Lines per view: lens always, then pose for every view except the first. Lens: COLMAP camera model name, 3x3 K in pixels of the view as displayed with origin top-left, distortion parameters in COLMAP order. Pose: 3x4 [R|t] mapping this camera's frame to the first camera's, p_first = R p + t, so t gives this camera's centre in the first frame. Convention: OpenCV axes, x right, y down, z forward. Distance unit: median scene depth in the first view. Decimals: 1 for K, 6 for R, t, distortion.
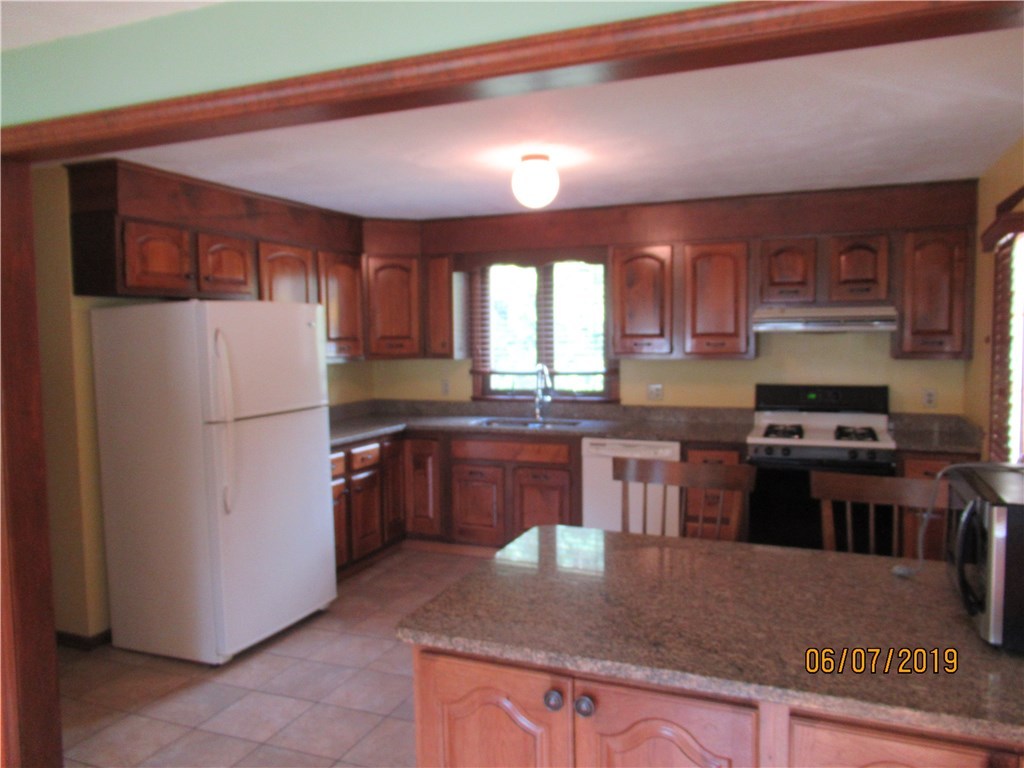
lens RADIAL K [[764.7, 0, 517.5], [0, 764.7, 383.0], [0, 0, 1]] dist [-0.002197, -0.010427]
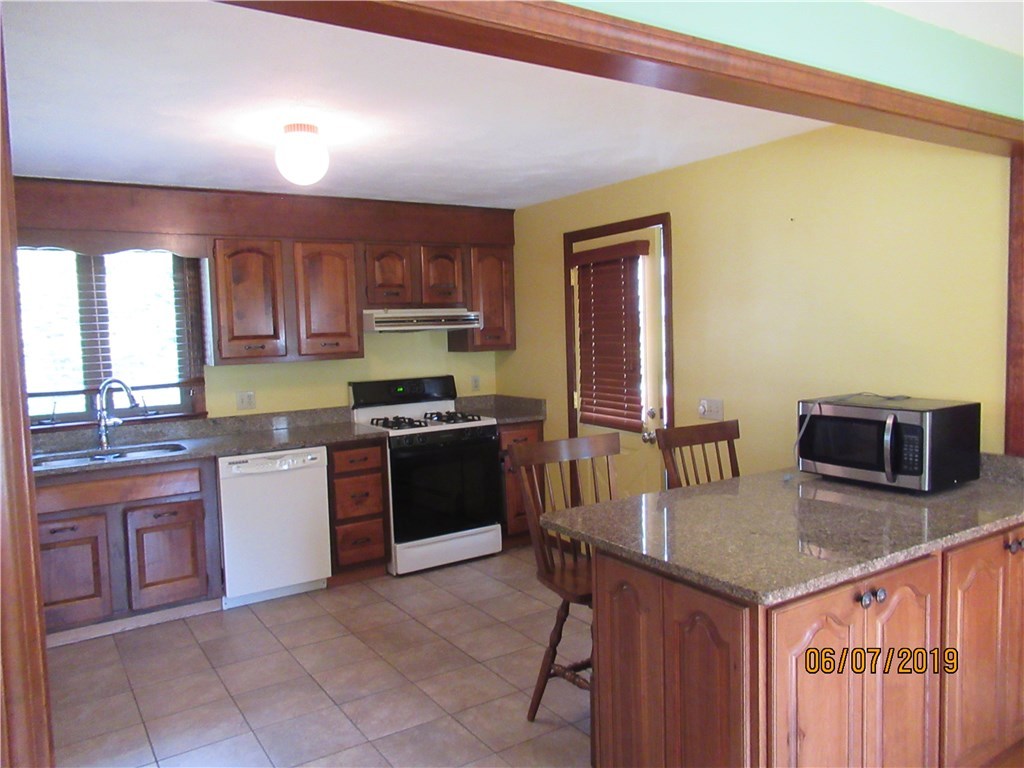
lens RADIAL K [[764.7, 0, 517.5], [0, 764.7, 383.0], [0, 0, 1]] dist [-0.002197, -0.010427]
pose [[0.573616, -0.065344, 0.816514, -0.425589], [0.077397, 0.996677, 0.025390, -0.007258], [-0.815460, 0.048632, 0.576767, 0.237055]]
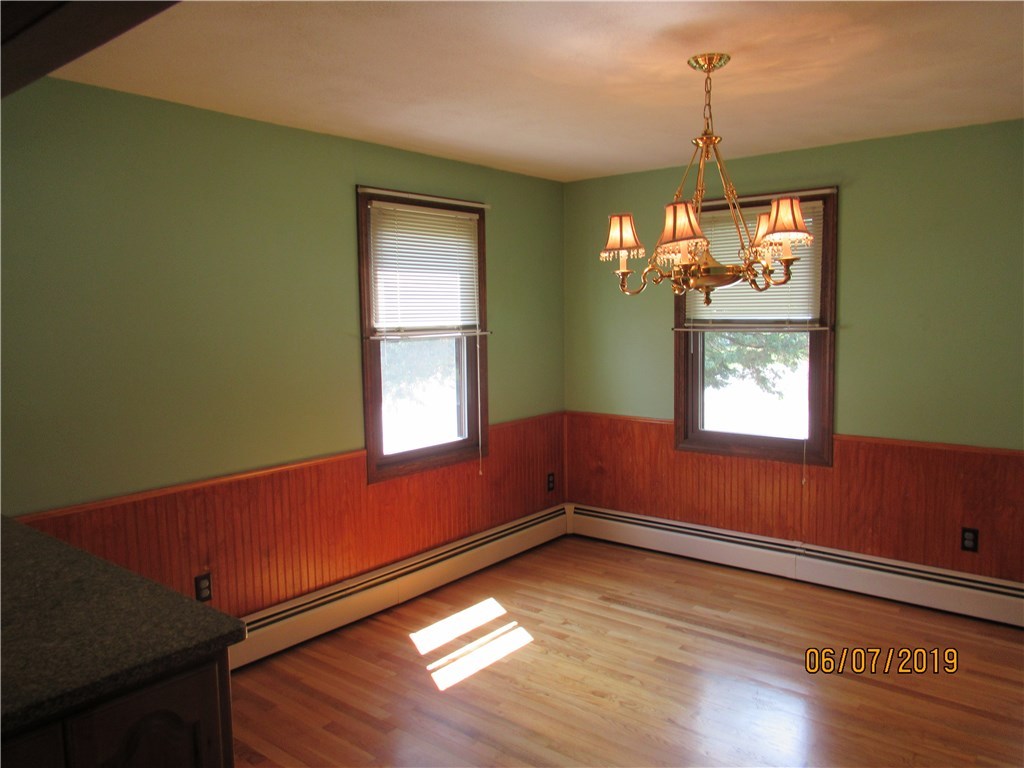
lens RADIAL K [[764.7, 0, 517.5], [0, 764.7, 383.0], [0, 0, 1]] dist [-0.002197, -0.010427]
pose [[-0.953703, -0.000976, 0.300748, -0.268929], [0.048487, 0.986414, 0.156959, -0.035049], [-0.296815, 0.164275, -0.940699, 0.618312]]
